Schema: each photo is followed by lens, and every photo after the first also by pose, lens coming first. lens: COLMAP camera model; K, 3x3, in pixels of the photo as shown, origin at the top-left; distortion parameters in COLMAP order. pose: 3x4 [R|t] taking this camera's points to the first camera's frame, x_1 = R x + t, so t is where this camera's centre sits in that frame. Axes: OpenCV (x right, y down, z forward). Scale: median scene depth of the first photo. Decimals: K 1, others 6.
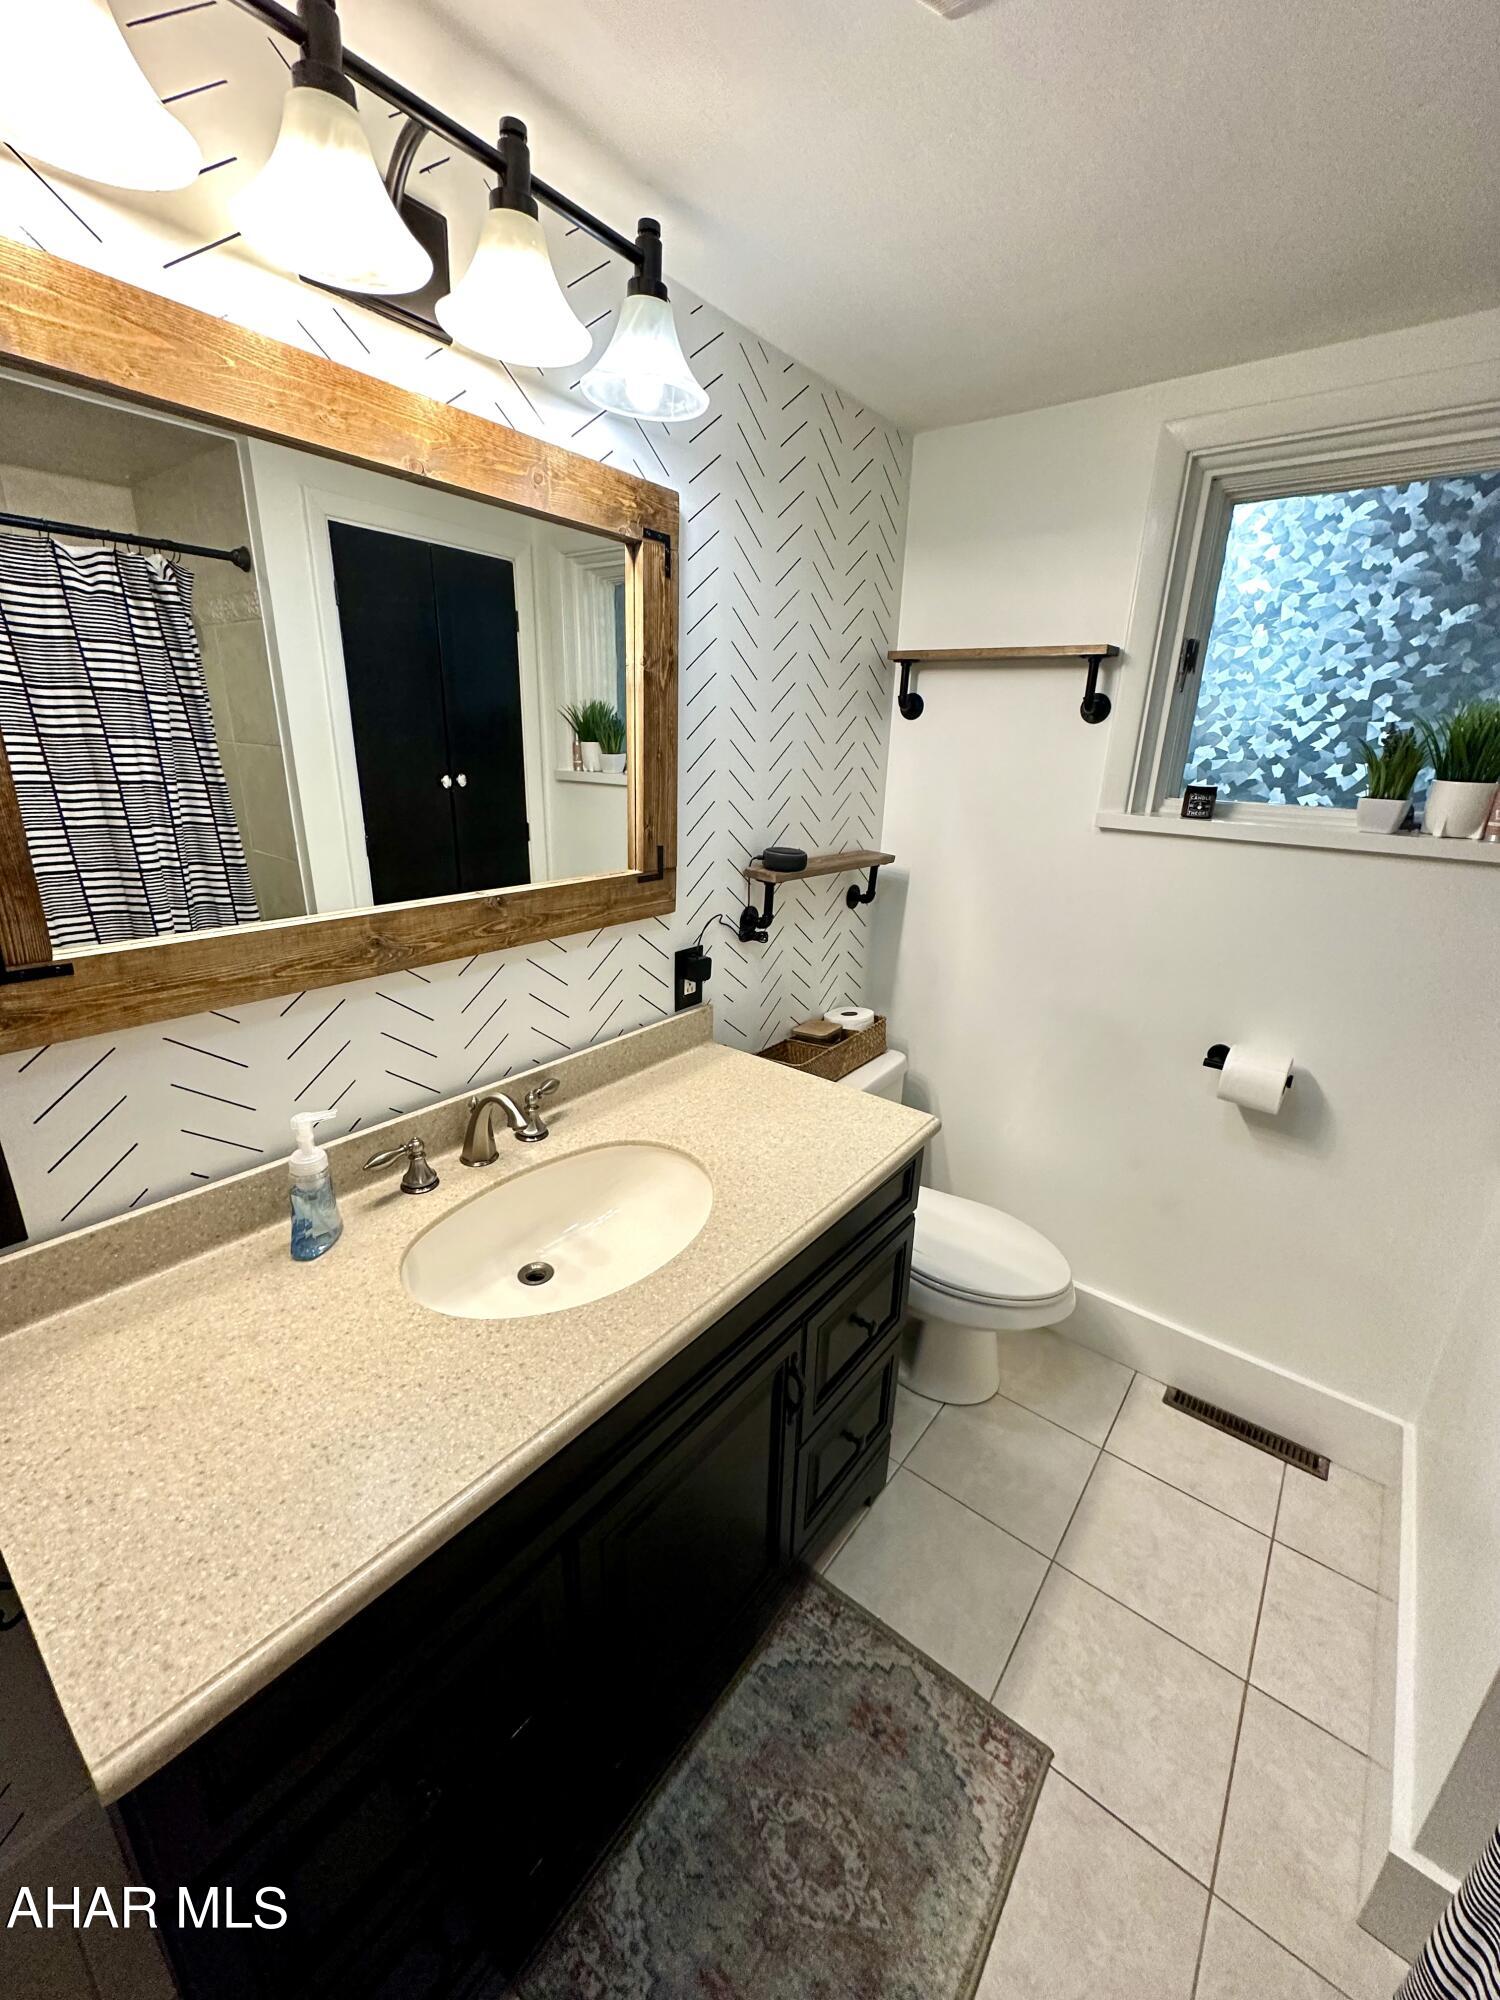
lens RADIAL K [[800.3, 0, 749.5], [0, 800.3, 1000.1], [0, 0, 1]] dist [-0.000967, 0.000779]
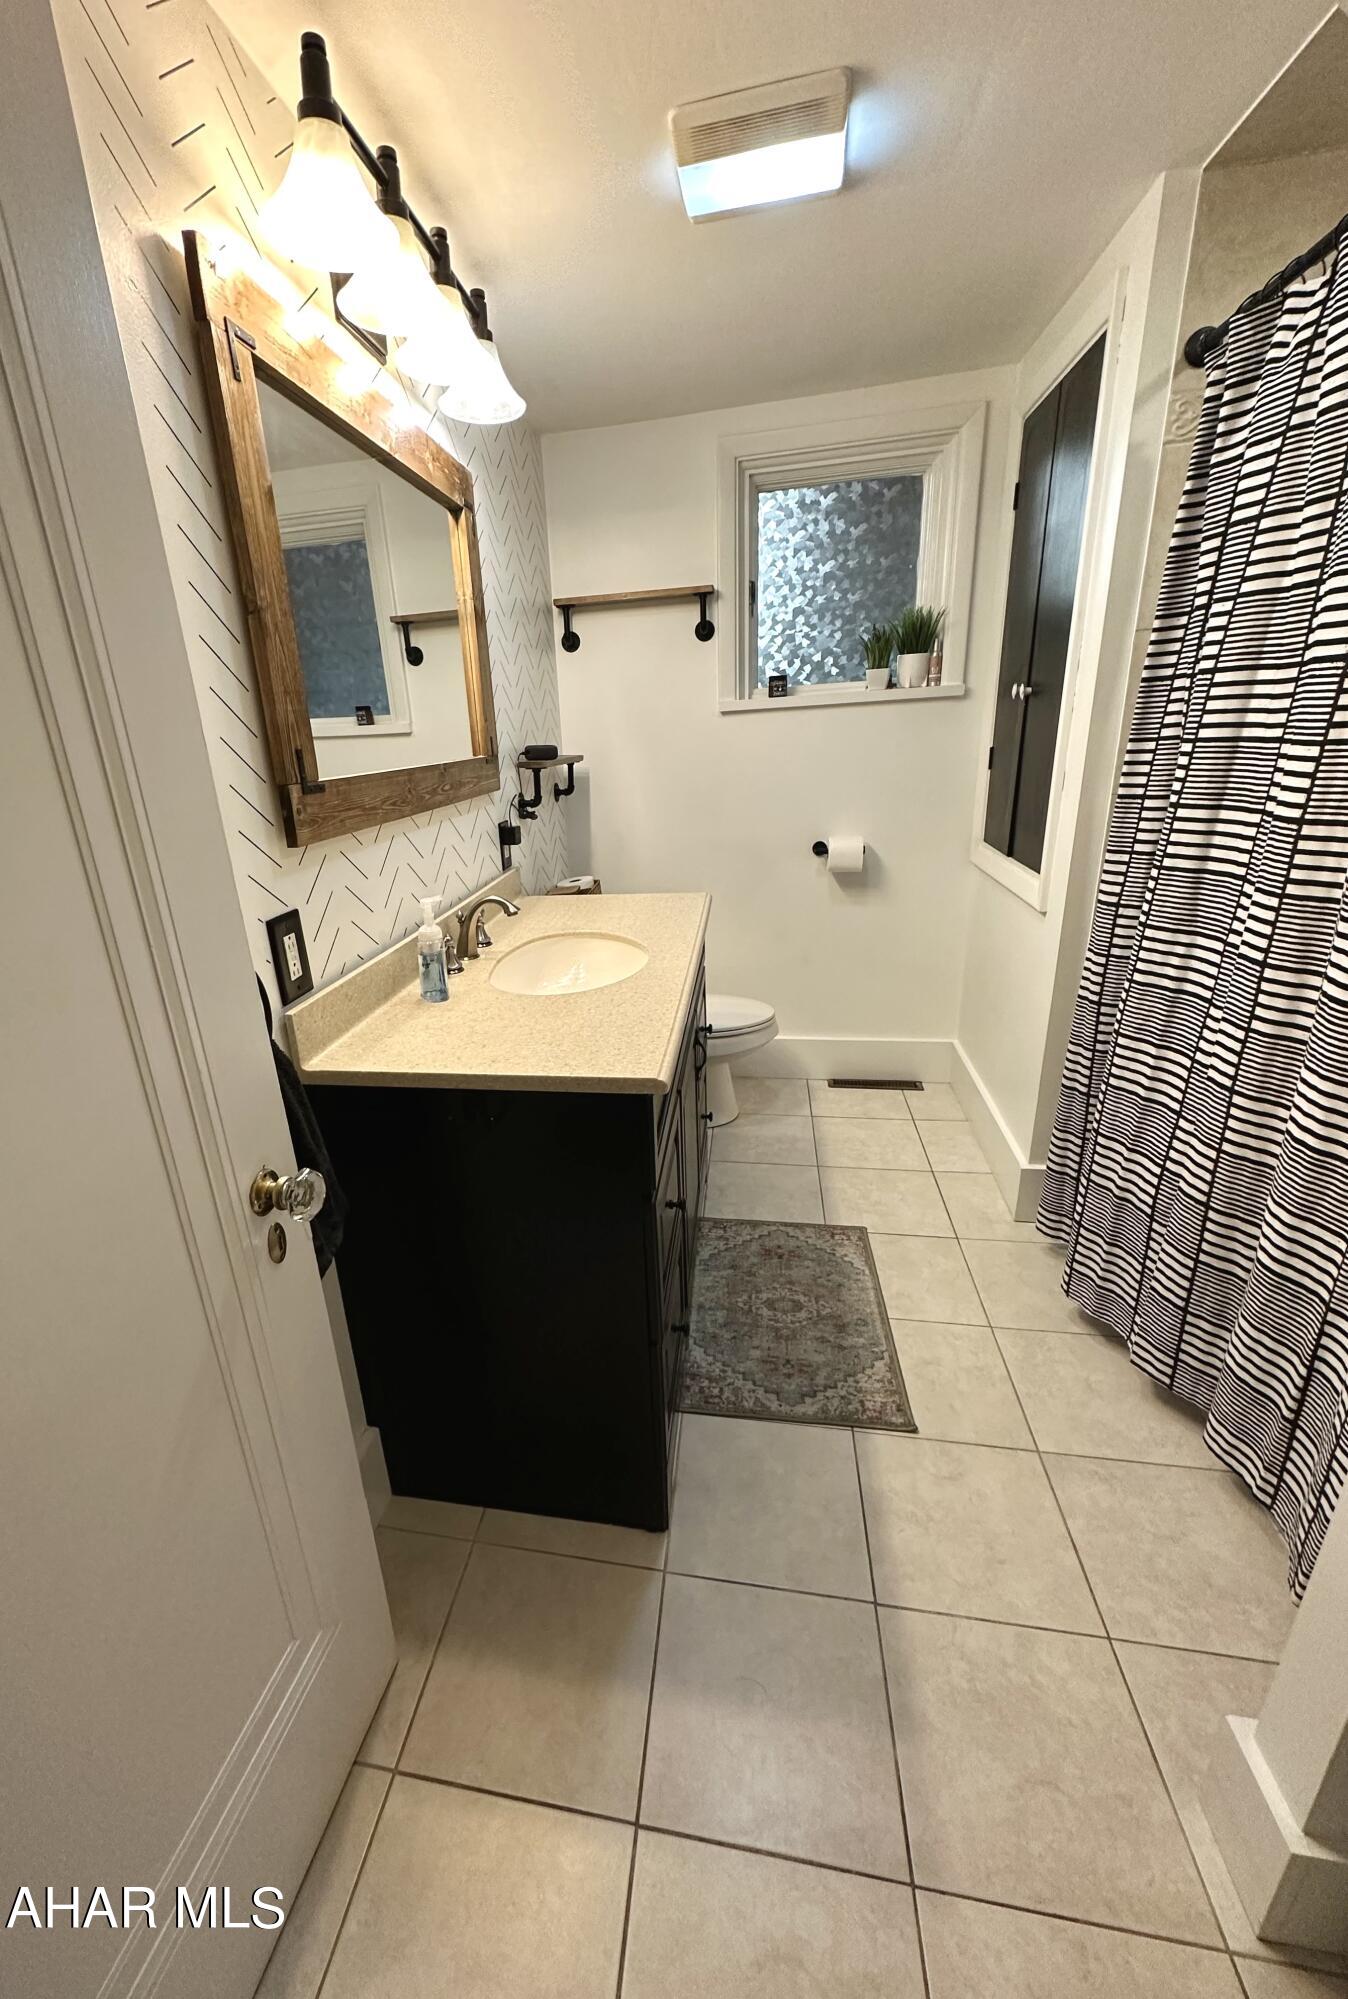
lens RADIAL K [[805.3, 0, 587.9], [0, 805.3, 1015.9], [0, 0, 1]] dist [-0.001242, -0.000031]
pose [[0.887393, -0.234961, 0.396645, -0.577099], [0.227859, 0.971475, 0.065698, 0.200253], [-0.400768, 0.032079, 0.915618, -0.280945]]
